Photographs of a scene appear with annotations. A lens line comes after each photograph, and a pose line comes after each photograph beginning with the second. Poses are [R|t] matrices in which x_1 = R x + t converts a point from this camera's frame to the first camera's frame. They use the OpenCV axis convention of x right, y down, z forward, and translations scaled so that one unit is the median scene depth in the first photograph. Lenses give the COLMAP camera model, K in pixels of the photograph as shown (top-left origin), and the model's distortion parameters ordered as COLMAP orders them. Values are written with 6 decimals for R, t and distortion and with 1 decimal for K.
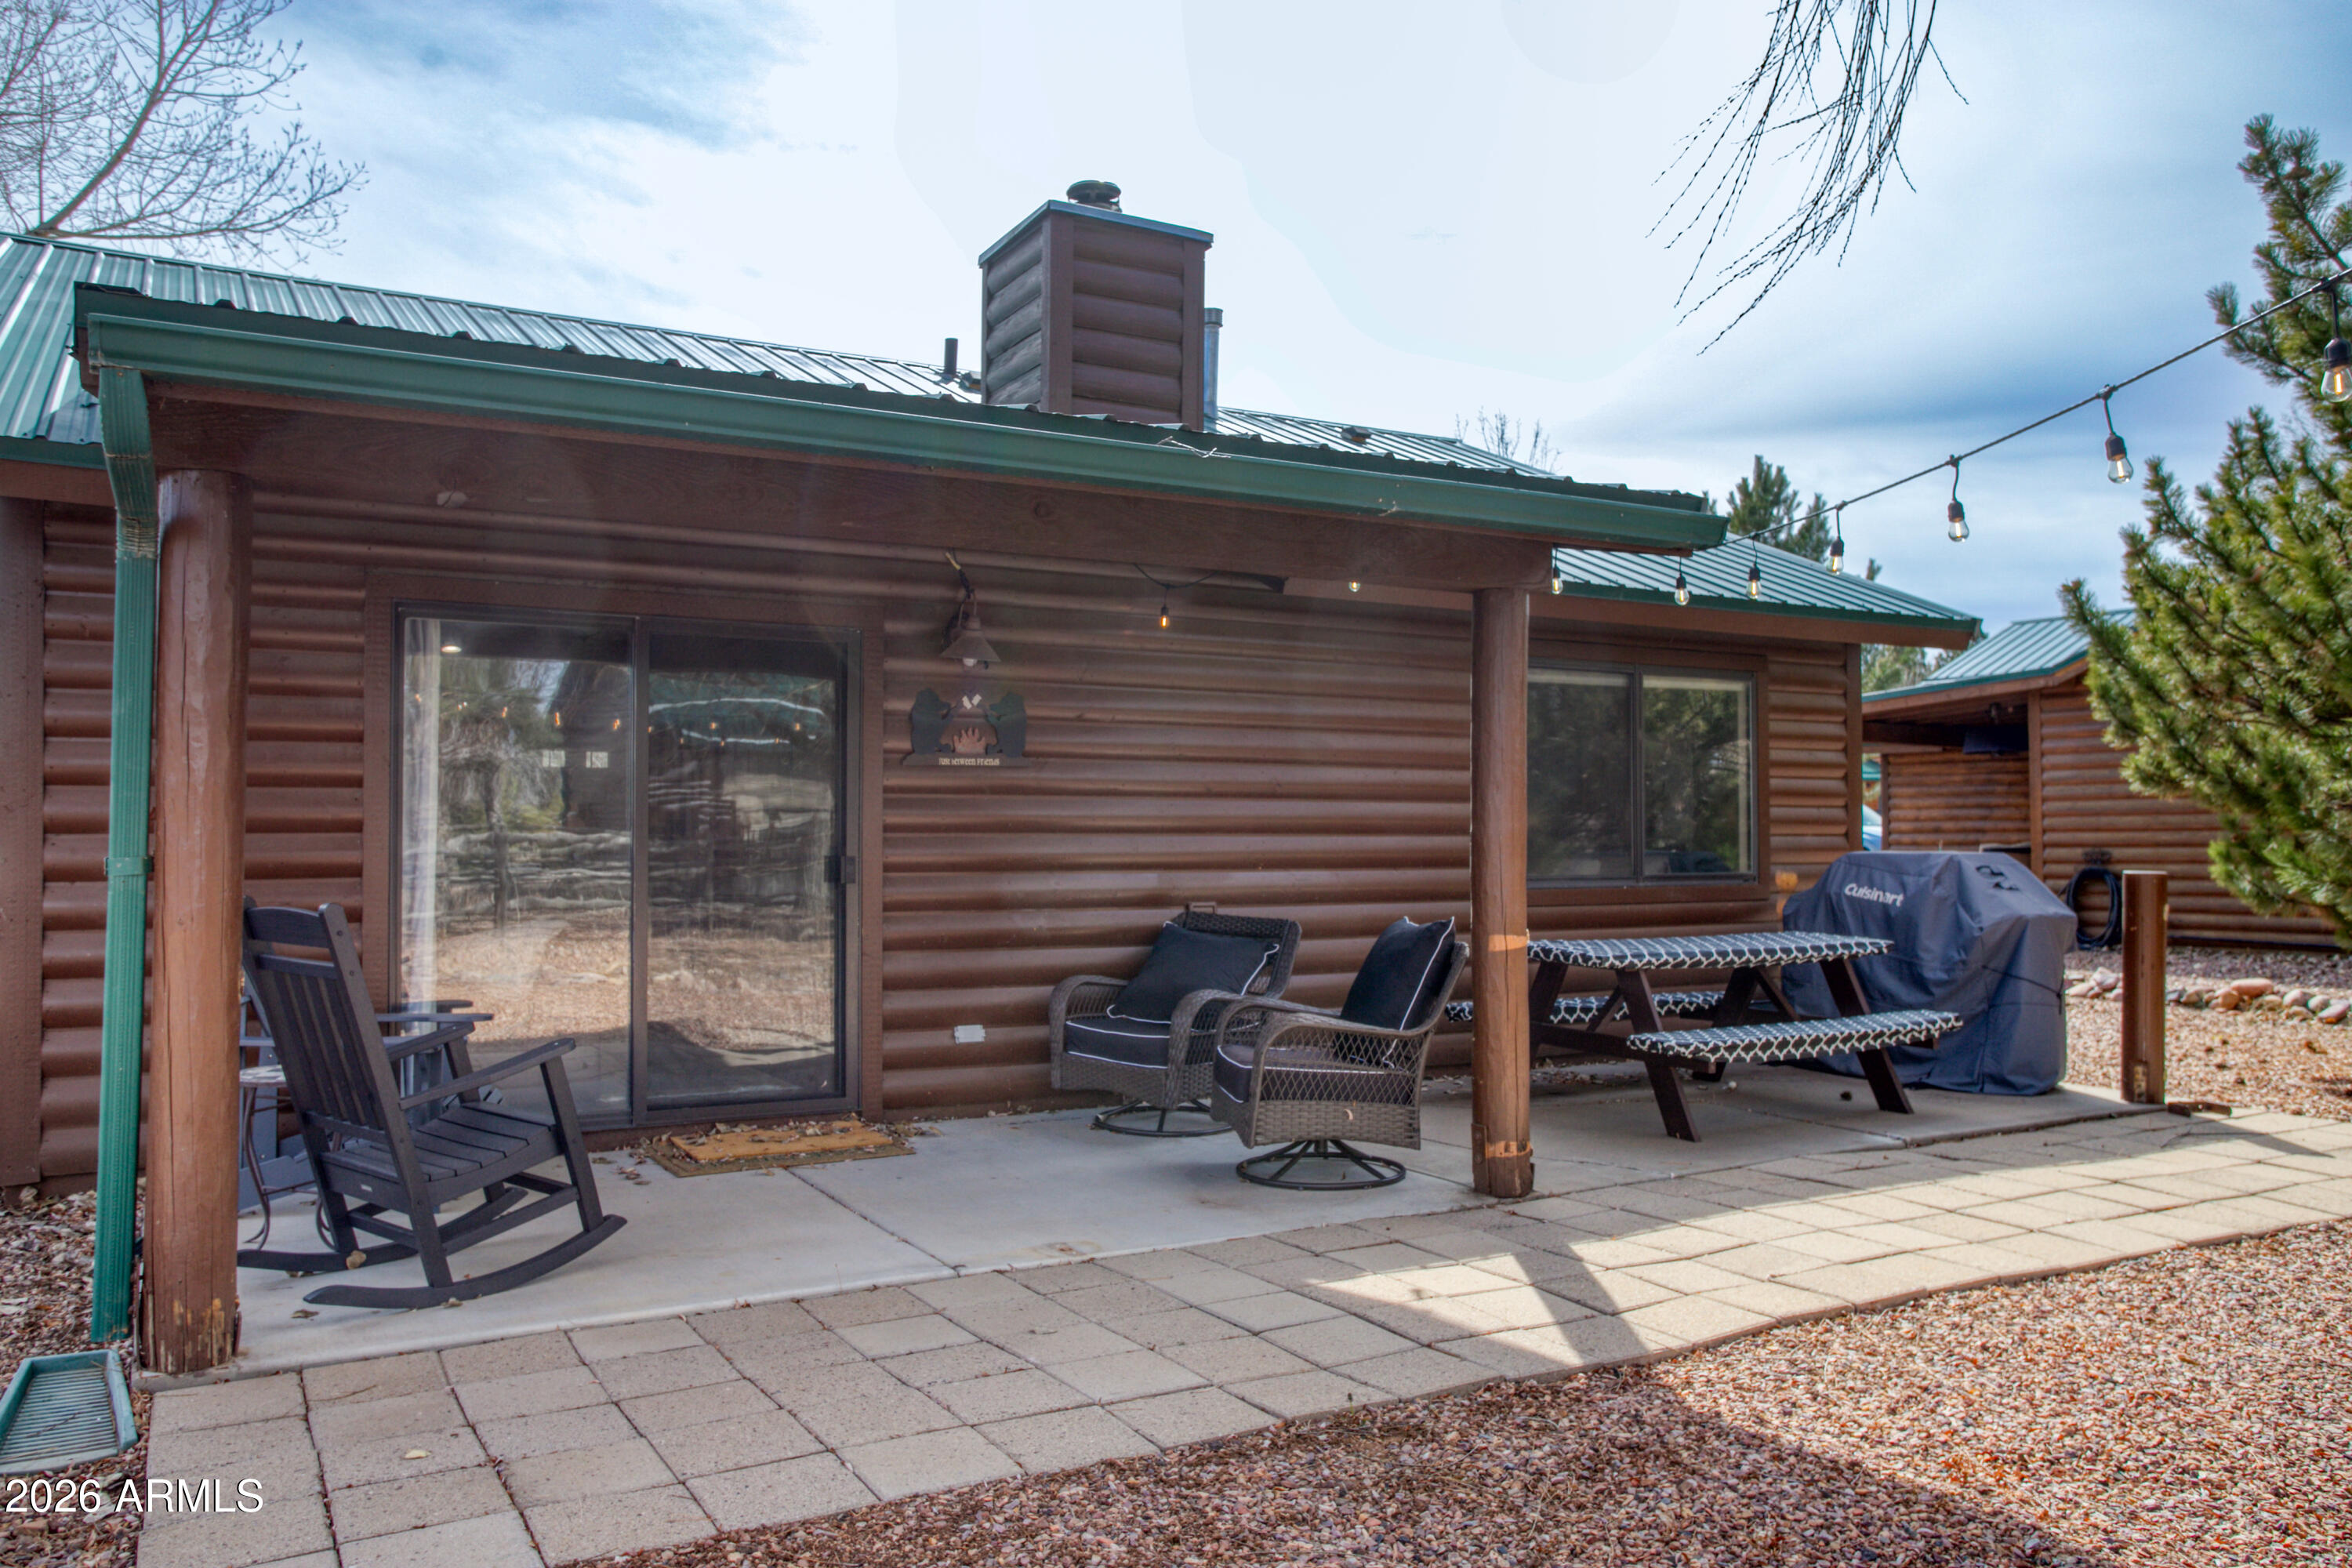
lens RADIAL K [[1743.6, 0, 1177.7], [0, 1743.6, 844.9], [0, 0, 1]] dist [-0.081332, 0.115381]
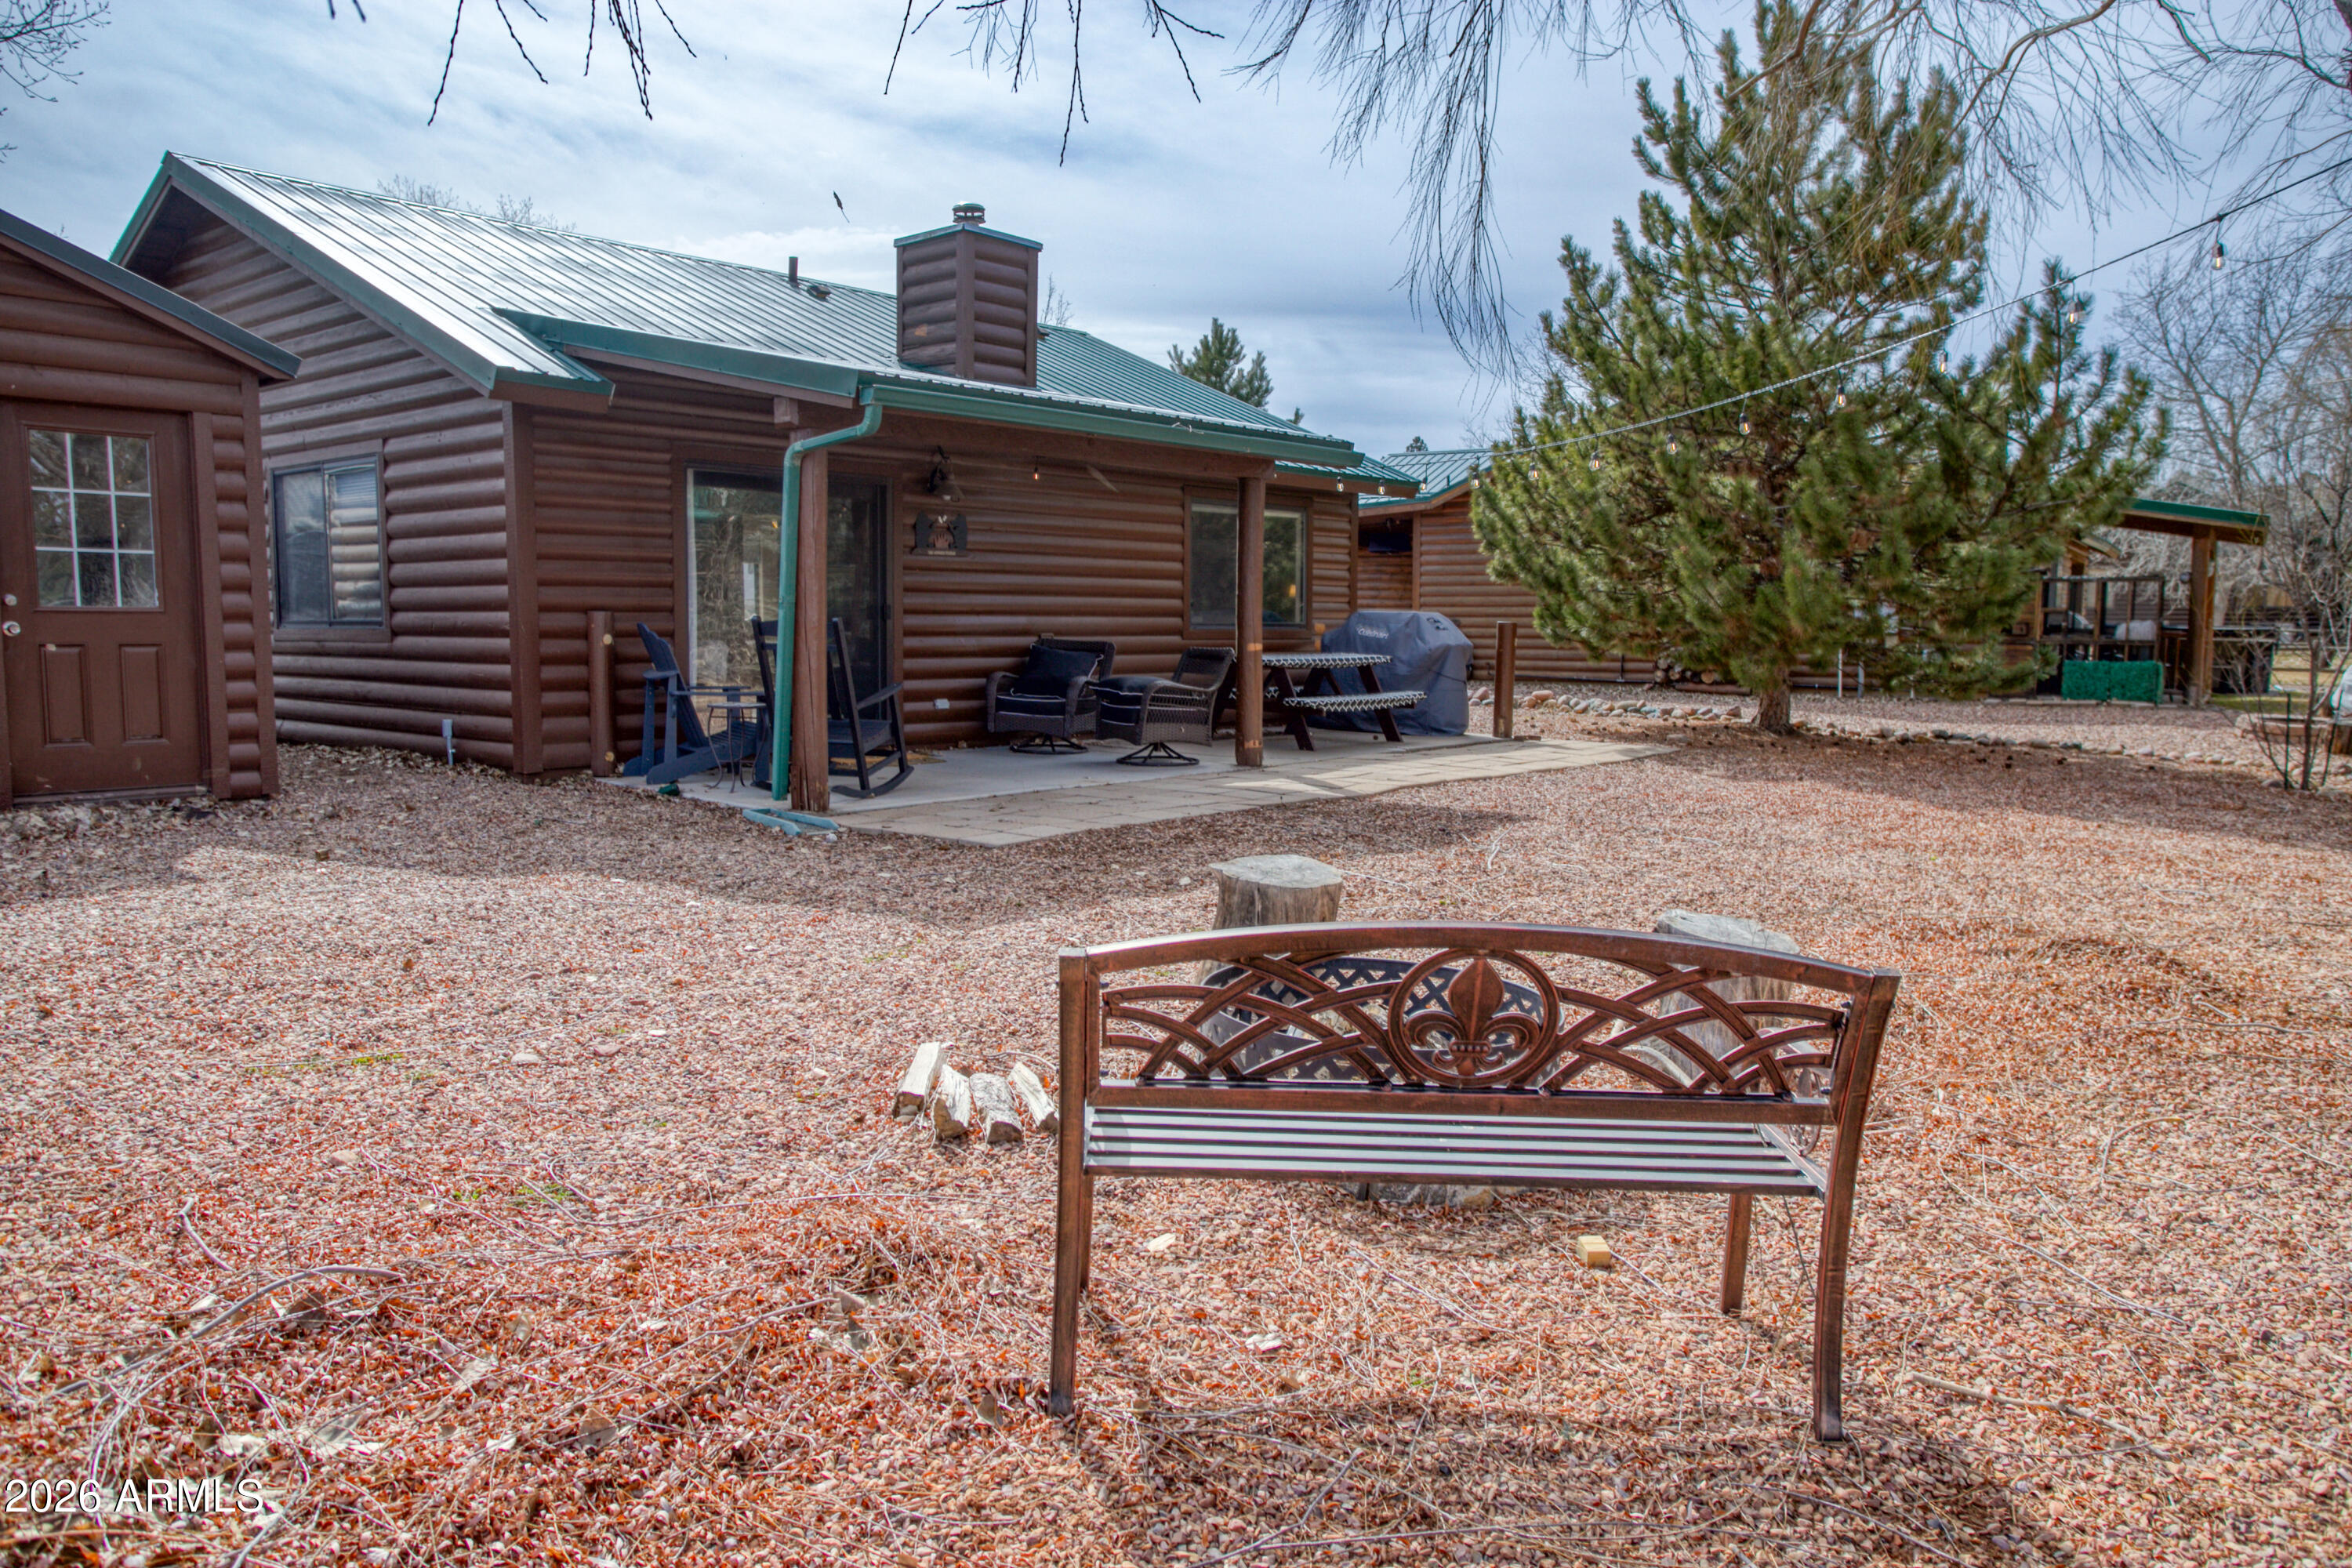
lens RADIAL K [[1638.8, 0, 1176.0], [0, 1638.8, 784.0], [0, 0, 1]] dist [-0.002555, -0.000260]
pose [[0.937511, -0.026057, 0.346980, -0.426980], [-0.008680, 0.995130, 0.098185, 0.019108], [-0.347849, -0.095061, 0.932719, -0.604649]]
